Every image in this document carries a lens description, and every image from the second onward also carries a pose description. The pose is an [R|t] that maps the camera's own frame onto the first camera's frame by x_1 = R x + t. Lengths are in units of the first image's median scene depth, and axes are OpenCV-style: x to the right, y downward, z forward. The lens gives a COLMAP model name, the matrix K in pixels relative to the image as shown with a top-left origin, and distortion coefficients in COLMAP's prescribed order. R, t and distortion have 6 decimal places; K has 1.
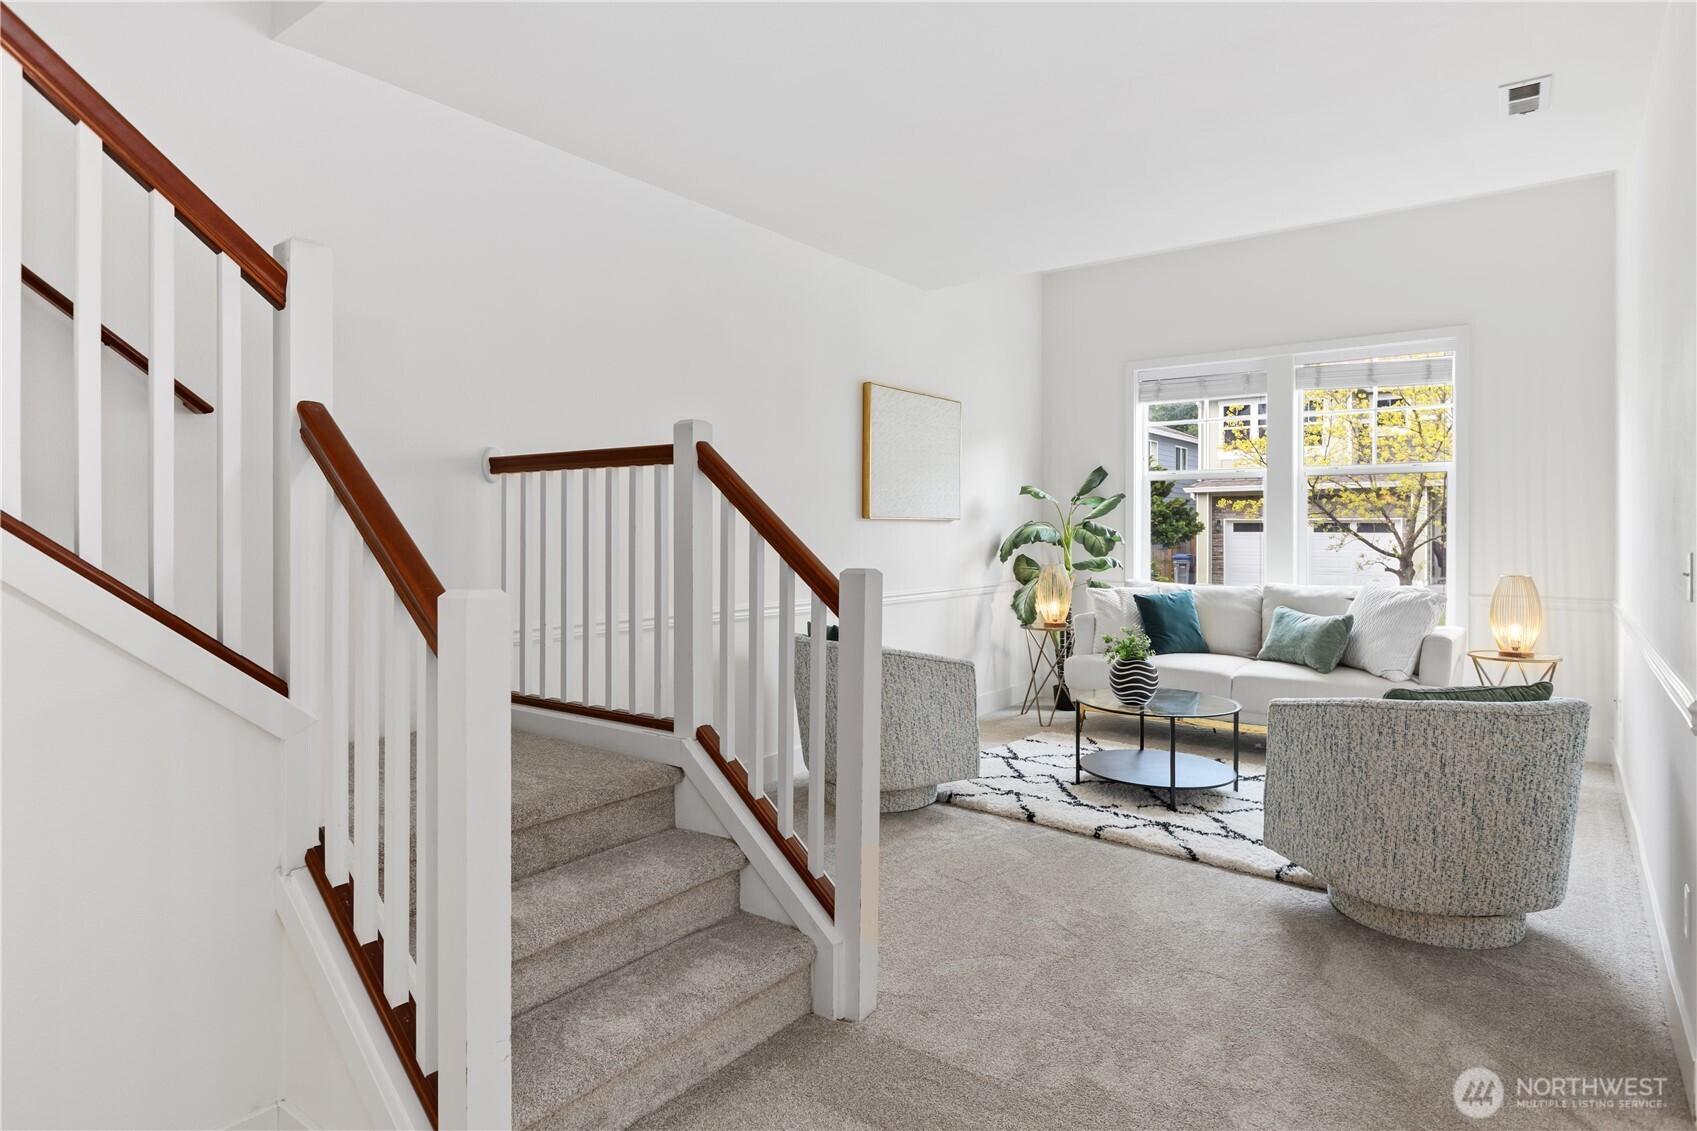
lens RADIAL K [[953.5, 0, 844.5], [0, 953.5, 530.5], [0, 0, 1]] dist [0.000643, 0.000149]
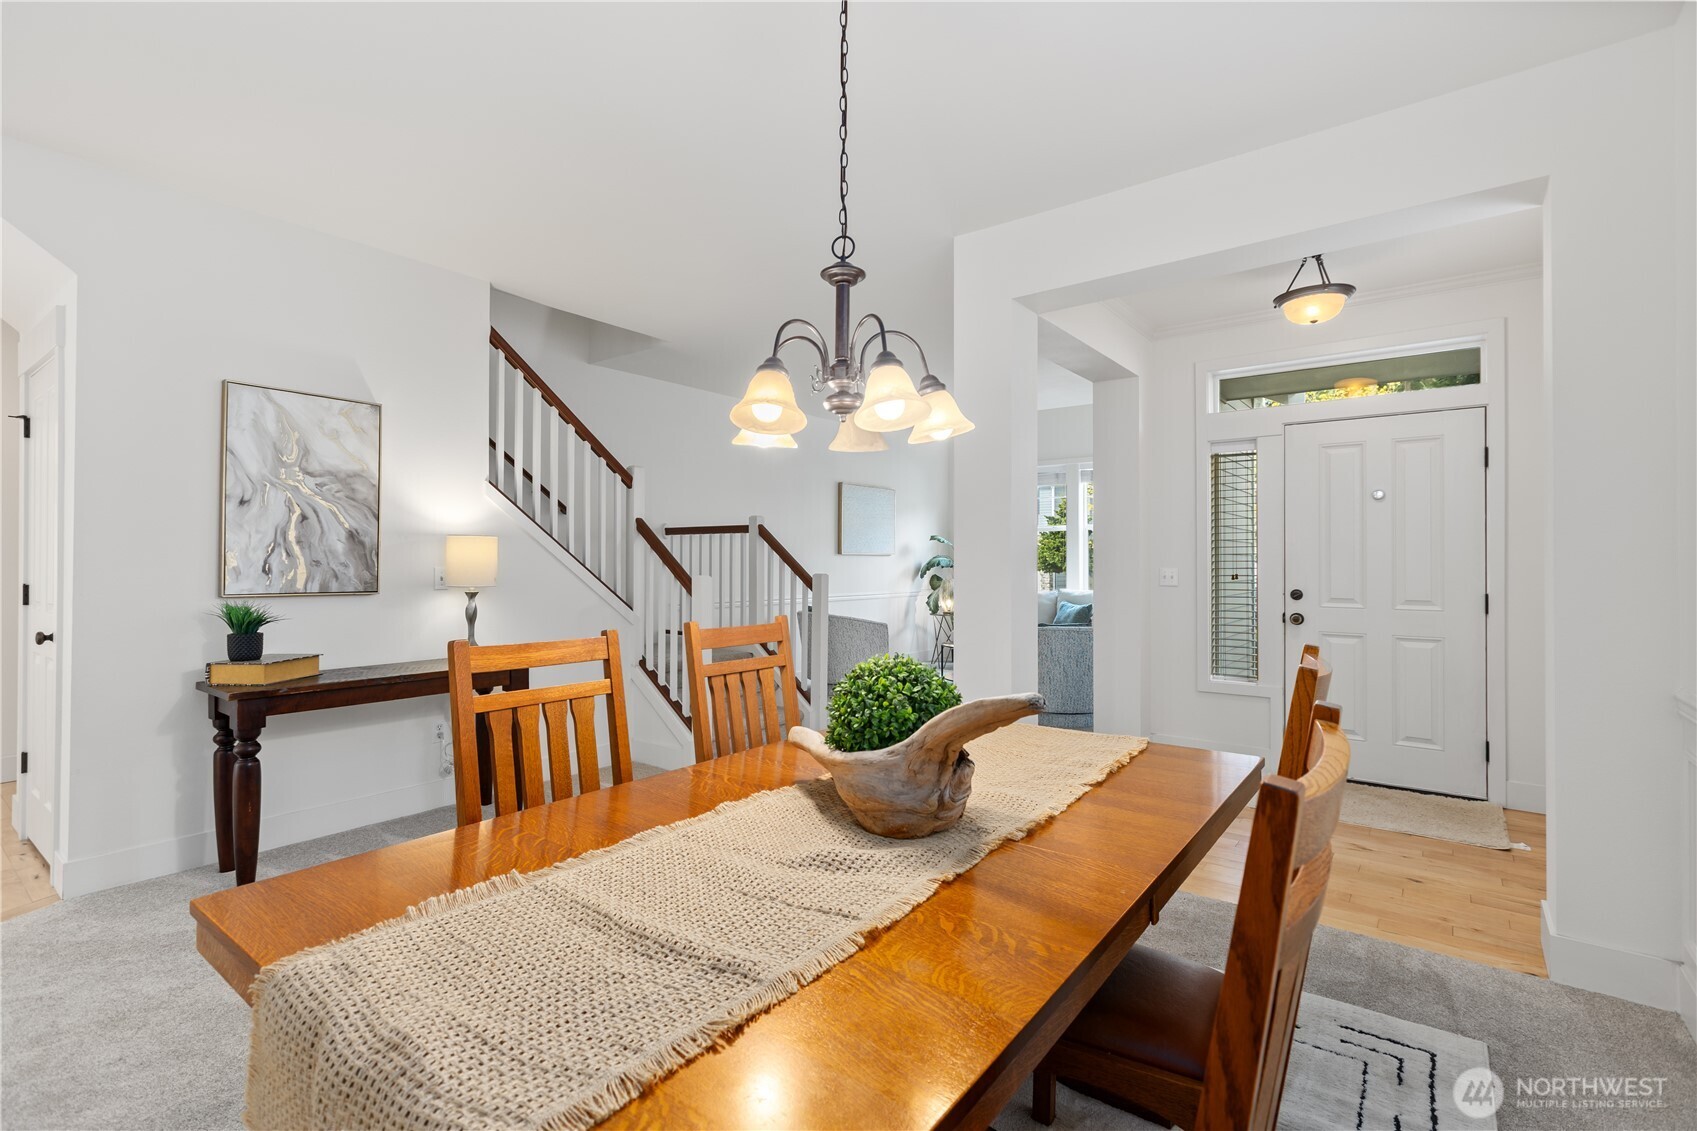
lens RADIAL K [[793.1, 0, 848.0], [0, 793.1, 560.5], [0, 0, 1]] dist [-0.001866, -0.000025]
pose [[0.999961, 0.000538, -0.008809, 0.096155], [-0.000547, 0.999999, -0.001088, 0.004635], [0.008808, 0.001093, 0.999961, -1.044644]]
